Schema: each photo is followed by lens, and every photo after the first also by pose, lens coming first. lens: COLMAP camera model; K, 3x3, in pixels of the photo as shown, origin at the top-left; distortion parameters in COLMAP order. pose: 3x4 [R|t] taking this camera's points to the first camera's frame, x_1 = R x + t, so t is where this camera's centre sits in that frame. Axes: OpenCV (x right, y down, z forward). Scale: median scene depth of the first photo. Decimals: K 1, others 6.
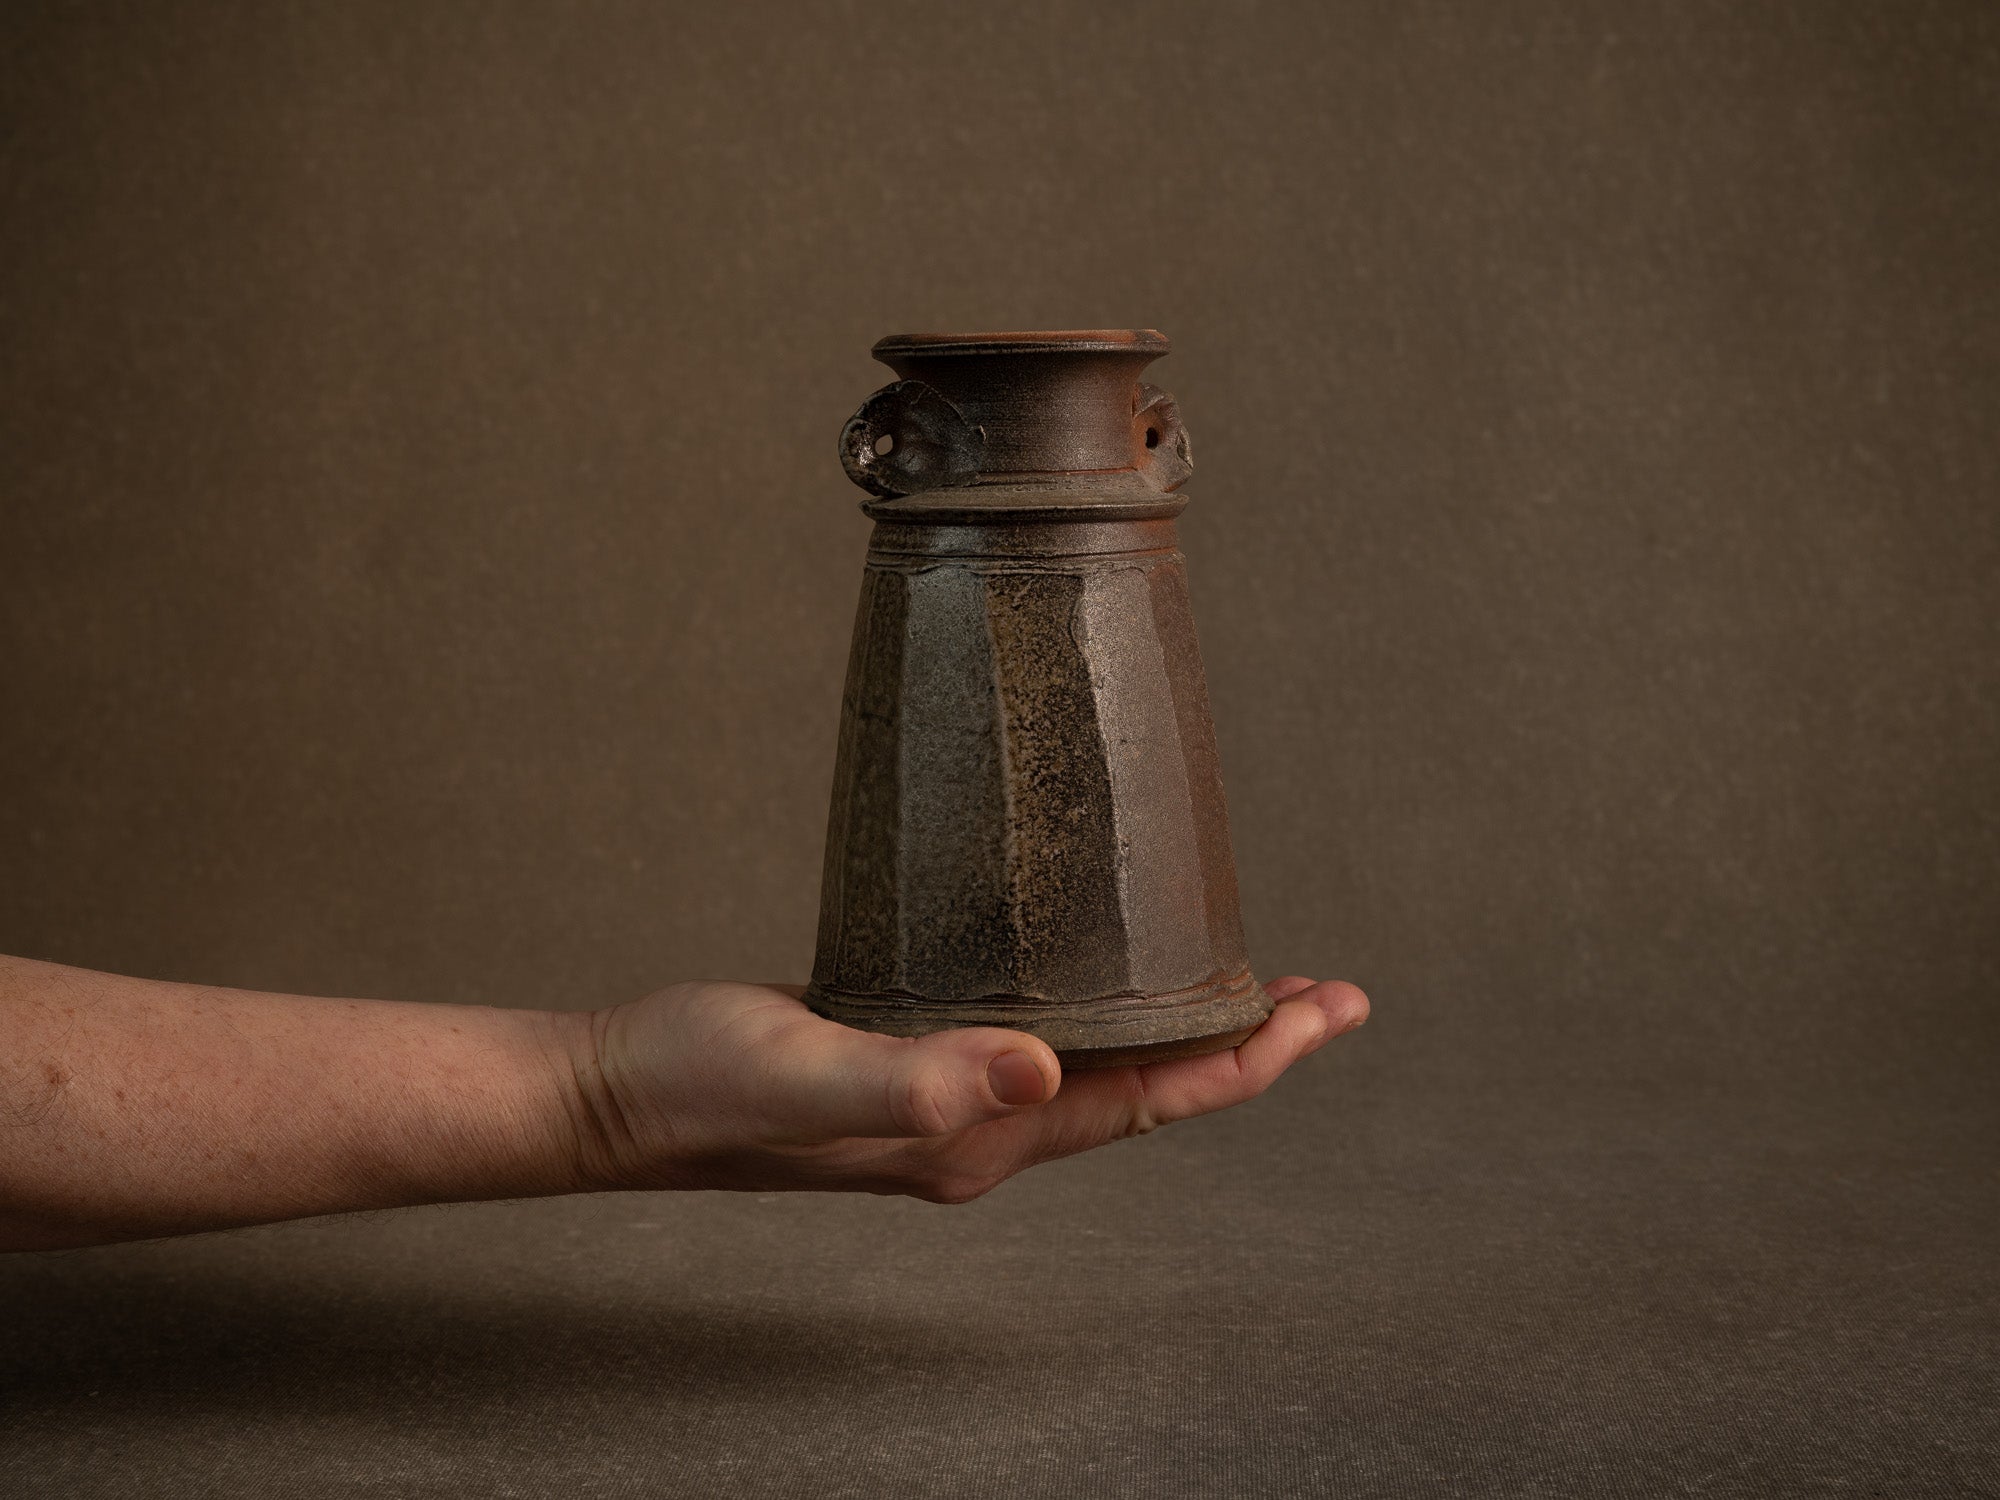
lens RADIAL K [[3761.4, 0, 1000.0], [0, 3761.4, 750.0], [0, 0, 1]] dist [-0.026547, 0.278923]
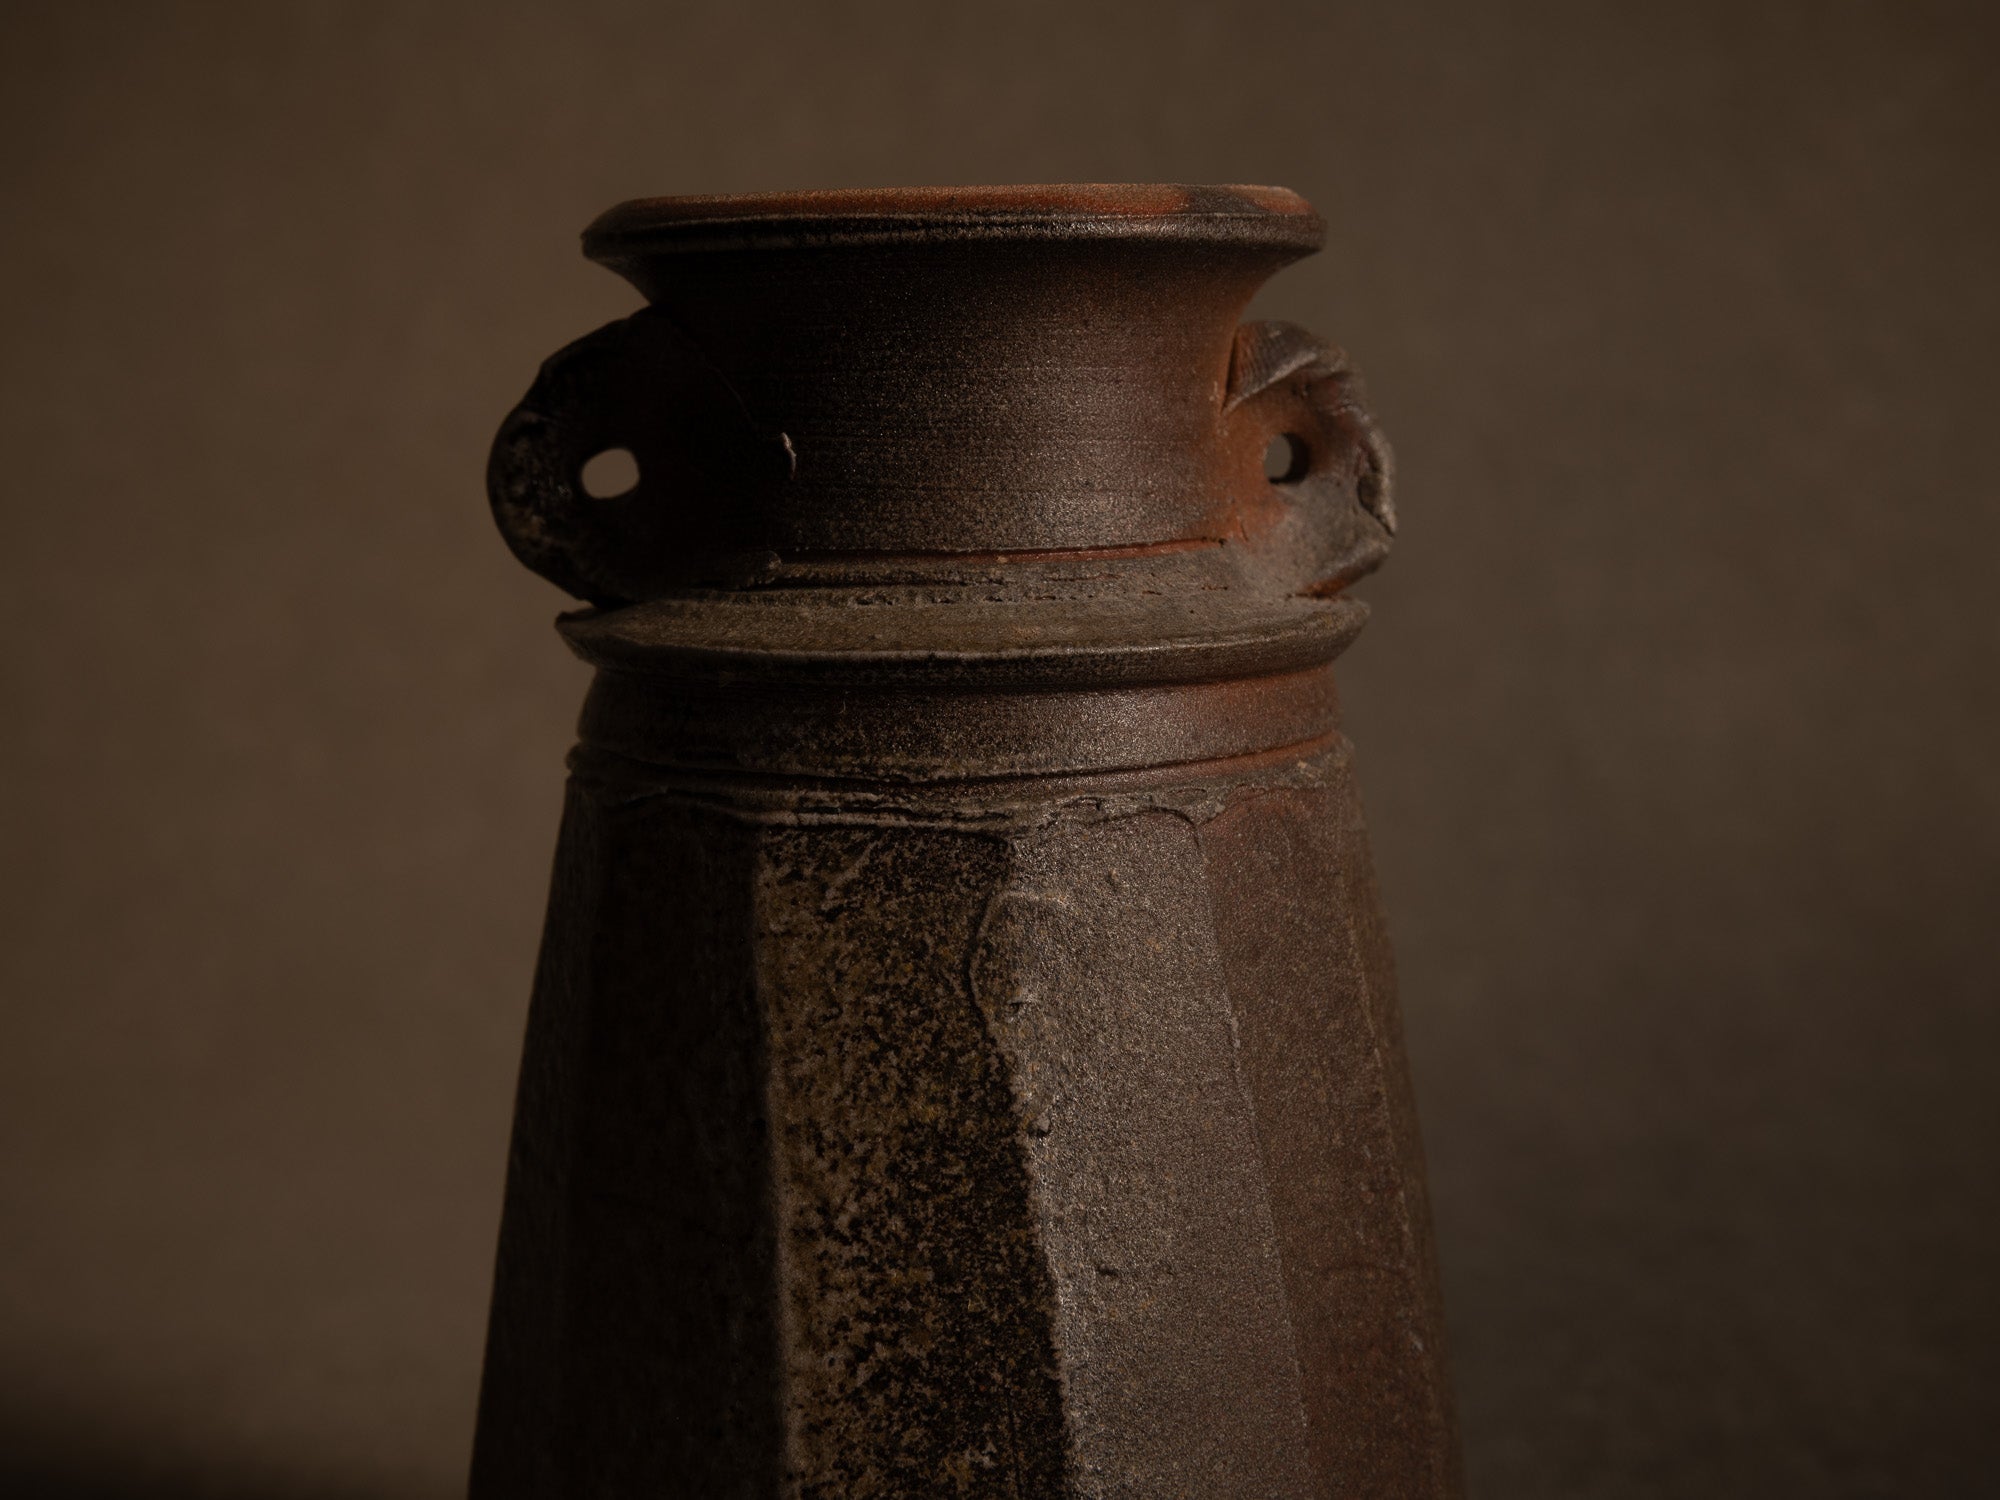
lens RADIAL K [[3569.6, 0, 1000.0], [0, 3569.6, 750.0], [0, 0, 1]] dist [-0.018543, 0.147980]
pose [[0.973727, 0.027963, -0.225997, 0.102473], [-0.021894, 0.999330, 0.029315, -0.065505], [0.226665, -0.023597, 0.973687, 0.651870]]
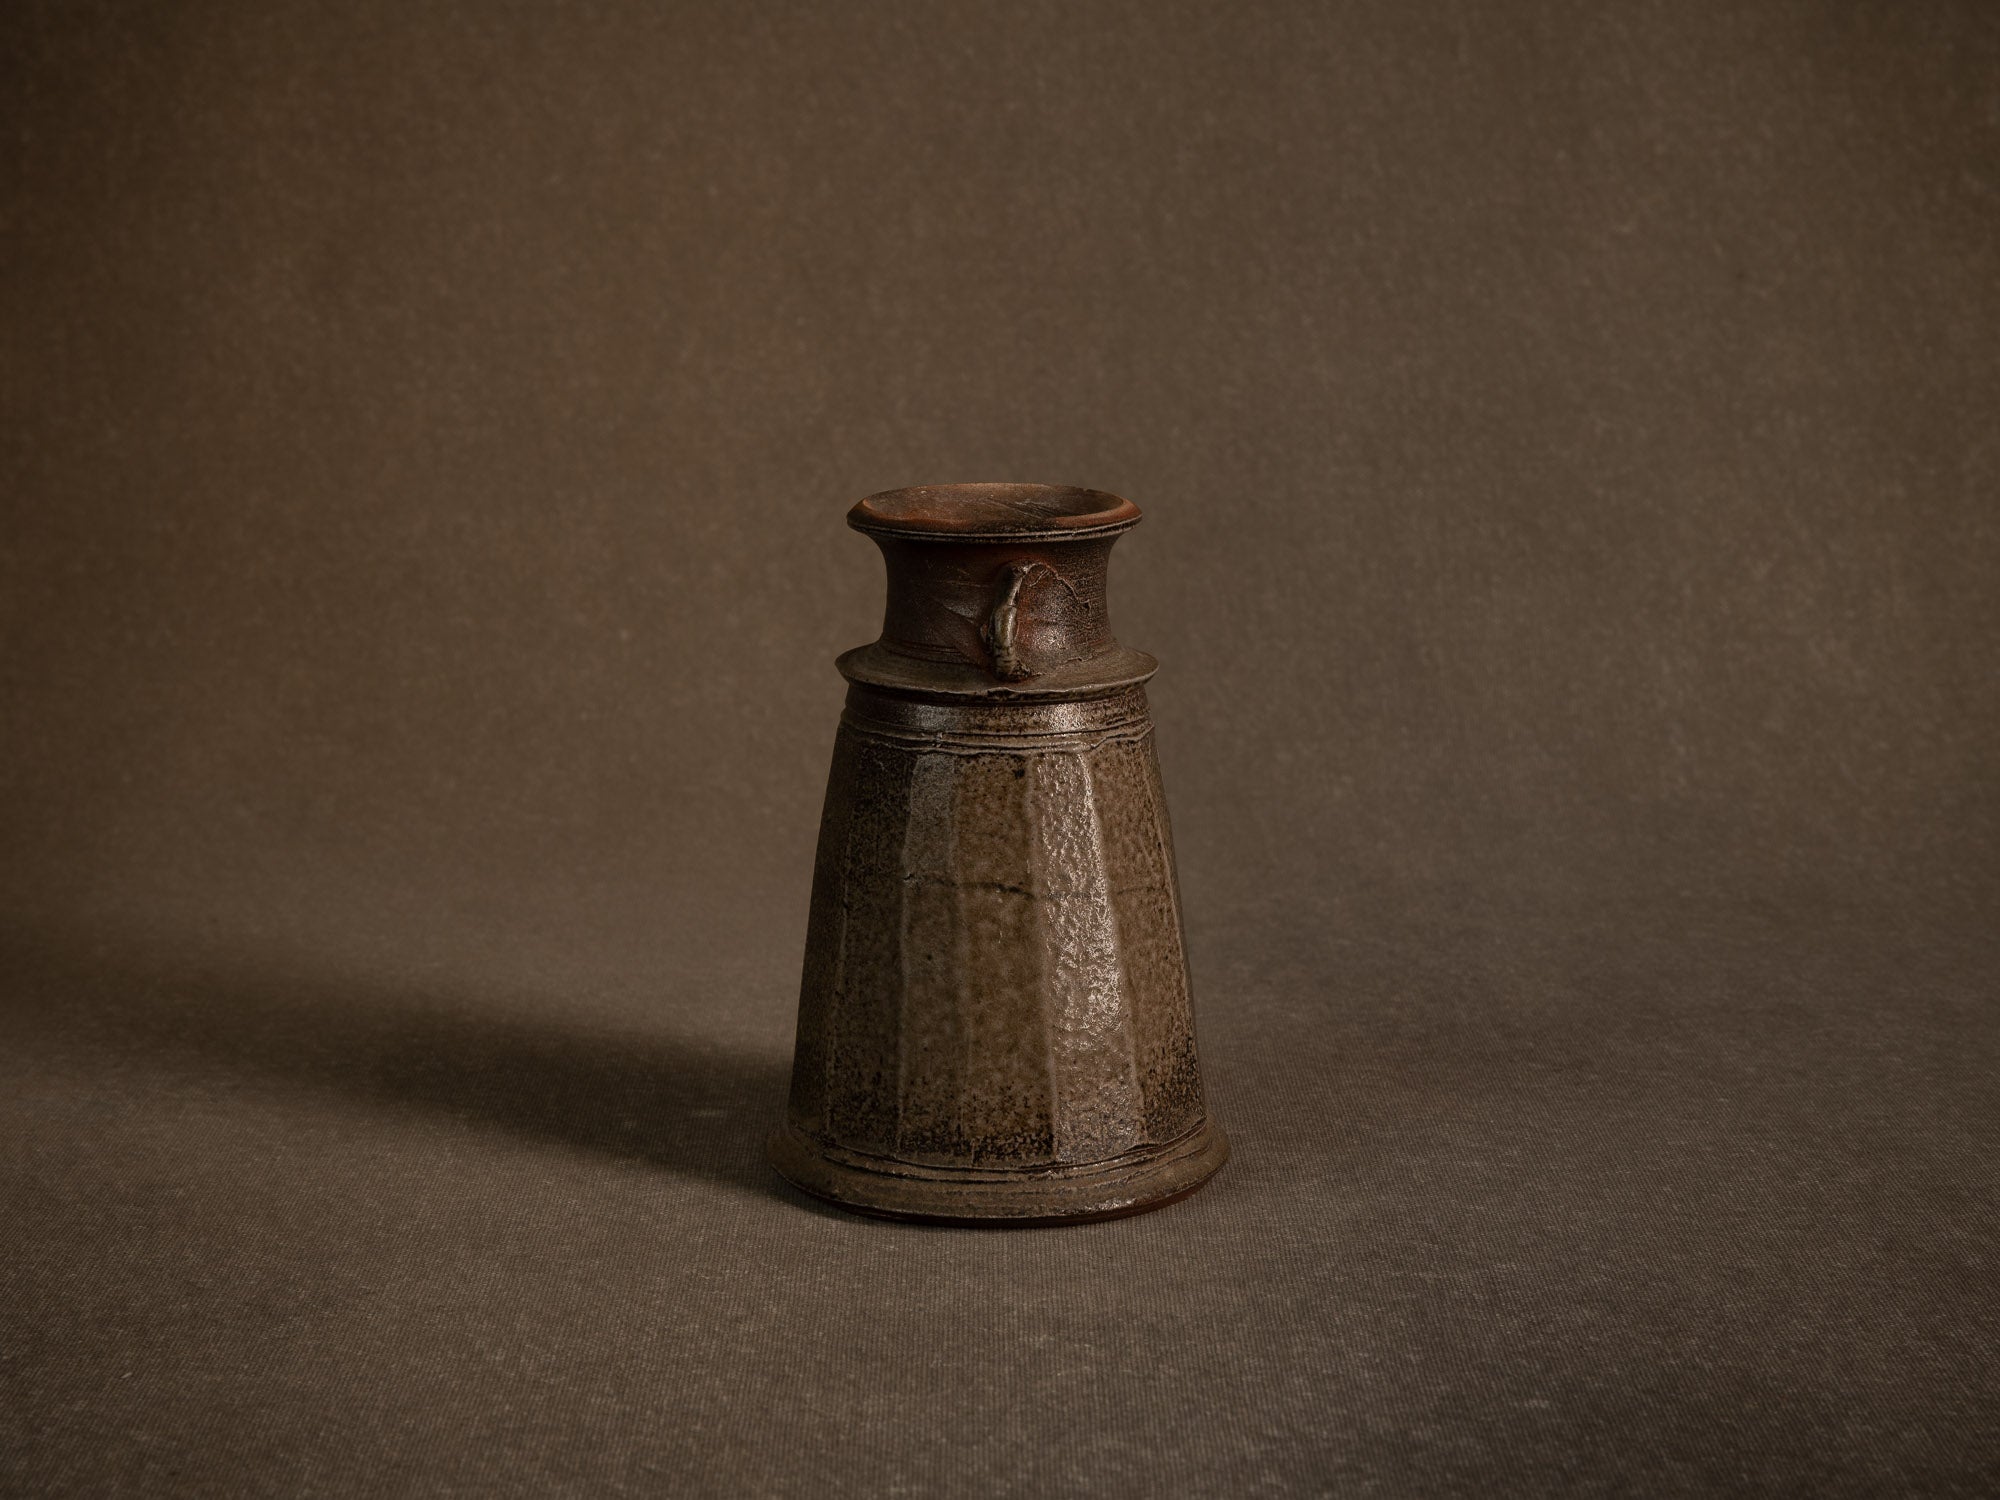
lens RADIAL K [[4080.2, 0, 1000.0], [0, 4080.2, 750.0], [0, 0, 1]] dist [-0.055790, 0.099849]
pose [[0.252661, -0.172726, 0.952013, -1.103536], [0.083702, 0.984150, 0.156342, -0.226032], [-0.963928, 0.040184, 0.263114, 0.737977]]
